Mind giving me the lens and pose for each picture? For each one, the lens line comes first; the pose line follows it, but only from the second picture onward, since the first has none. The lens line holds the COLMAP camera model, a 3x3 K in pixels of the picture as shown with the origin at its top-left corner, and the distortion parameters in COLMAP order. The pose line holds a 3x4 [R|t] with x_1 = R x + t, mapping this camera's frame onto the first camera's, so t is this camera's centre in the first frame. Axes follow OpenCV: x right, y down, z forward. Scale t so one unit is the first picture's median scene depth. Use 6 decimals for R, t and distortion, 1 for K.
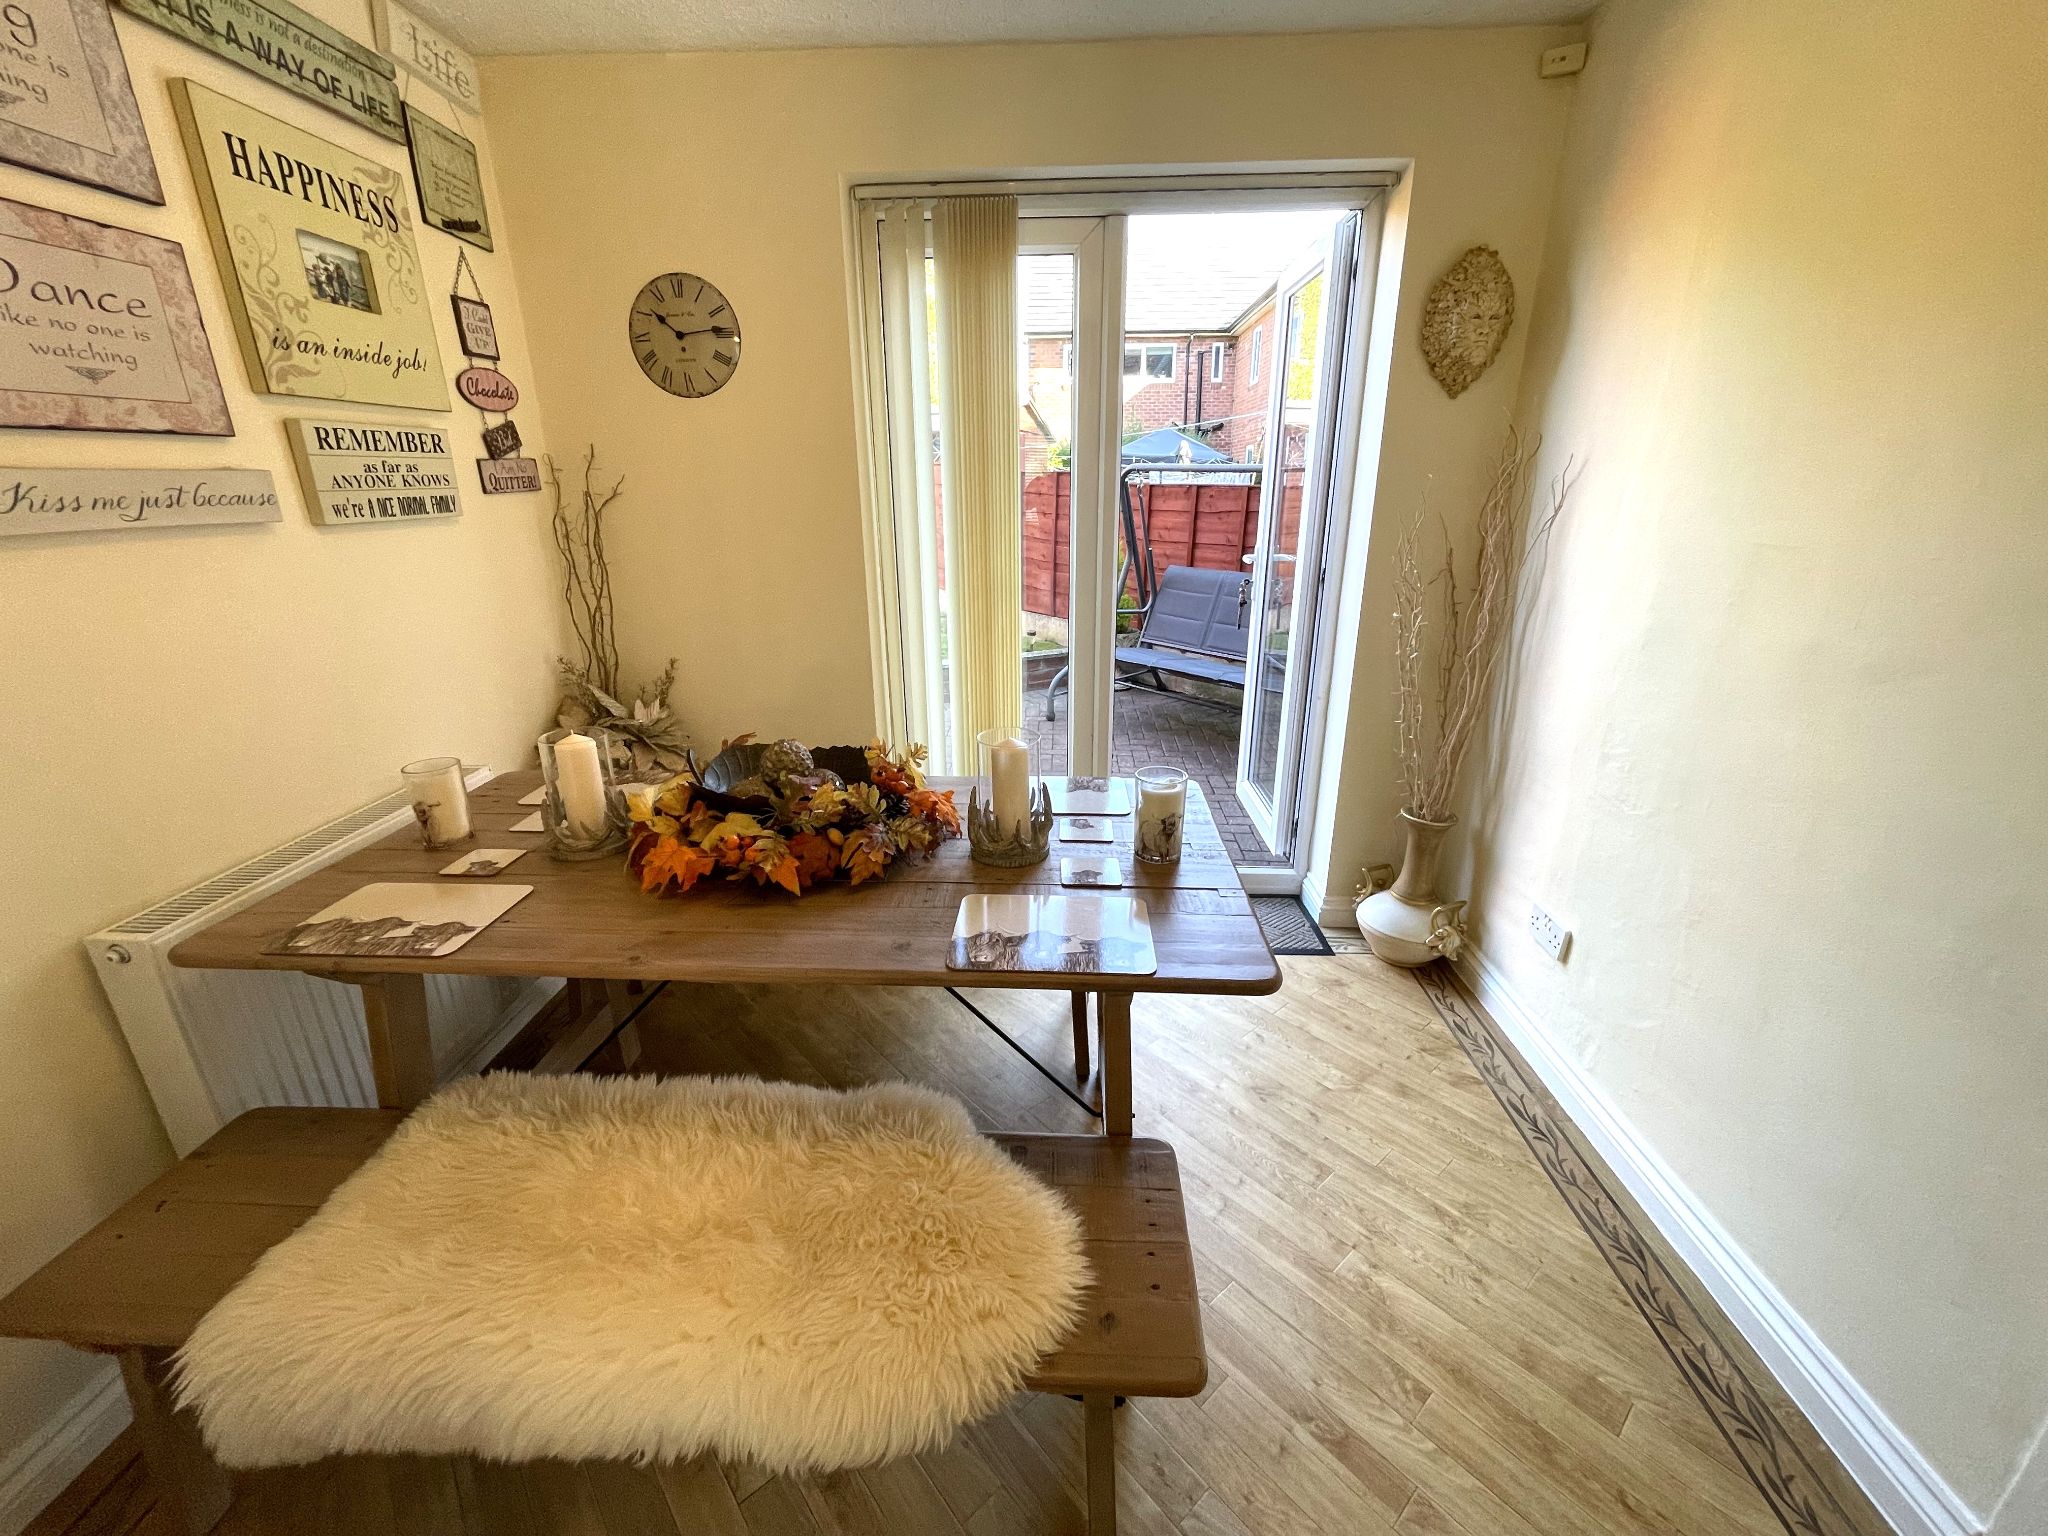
lens RADIAL K [[827.4, 0, 1021.0], [0, 827.4, 768.9], [0, 0, 1]] dist [-0.008610, 0.006987]
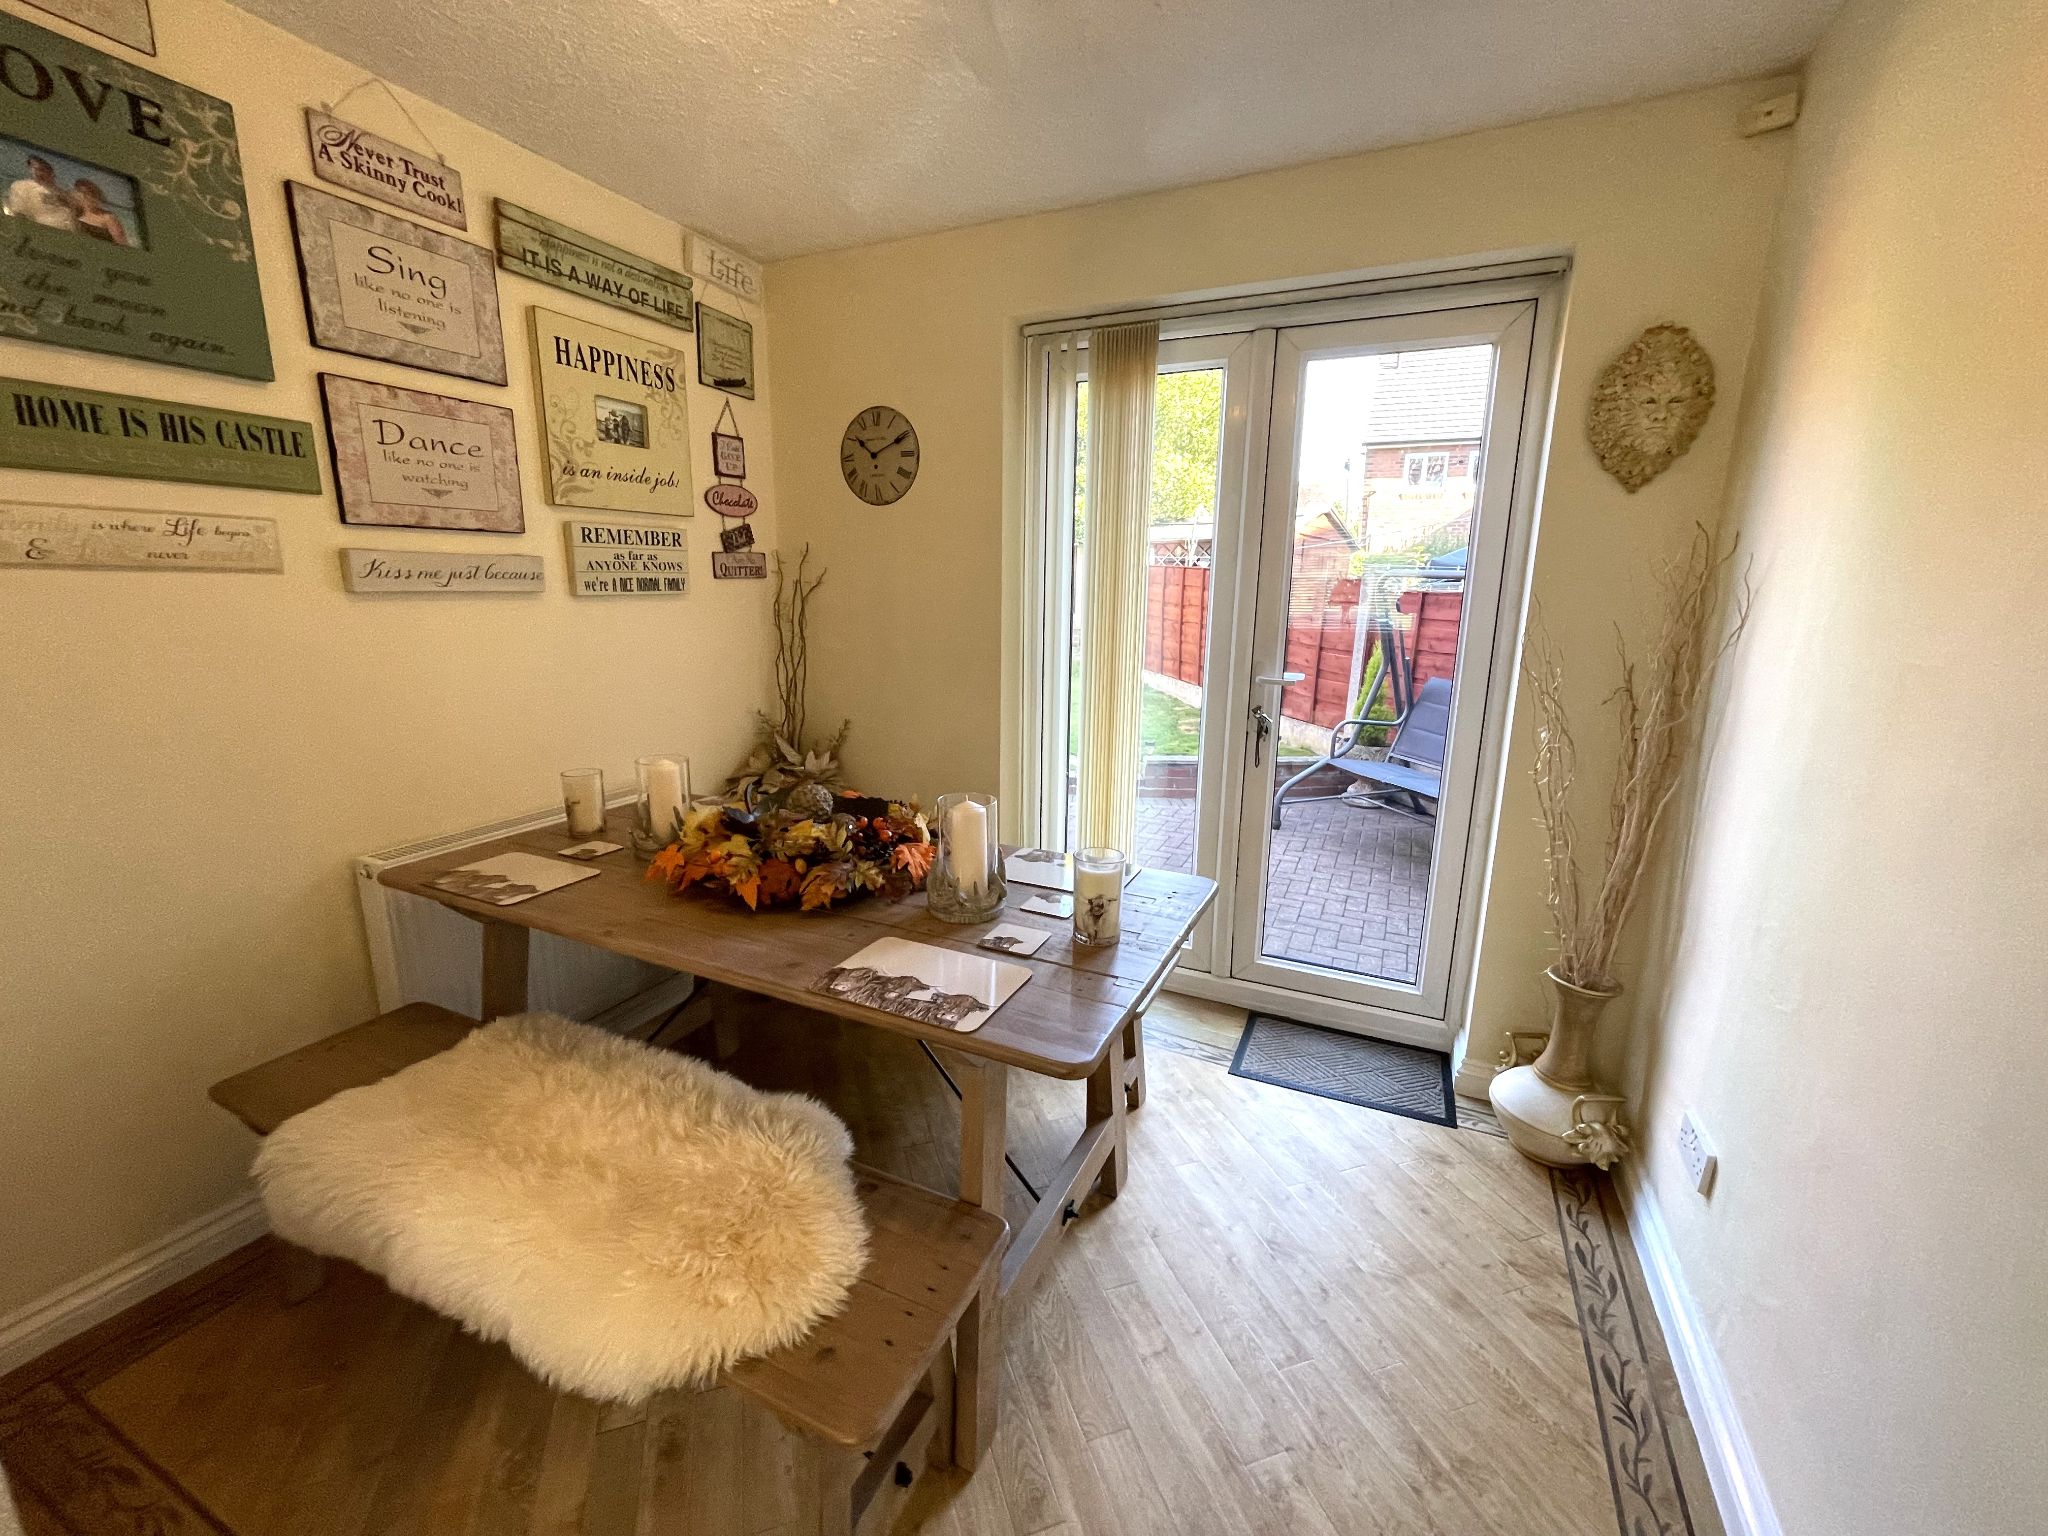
lens RADIAL K [[825.5, 0, 1020.6], [0, 825.5, 769.9], [0, 0, 1]] dist [-0.000153, 0.000483]
pose [[0.924935, 0.103142, -0.365864, 0.336591], [-0.144849, 0.985500, -0.088364, 0.005336], [0.351444, 0.134726, 0.926464, 0.020821]]
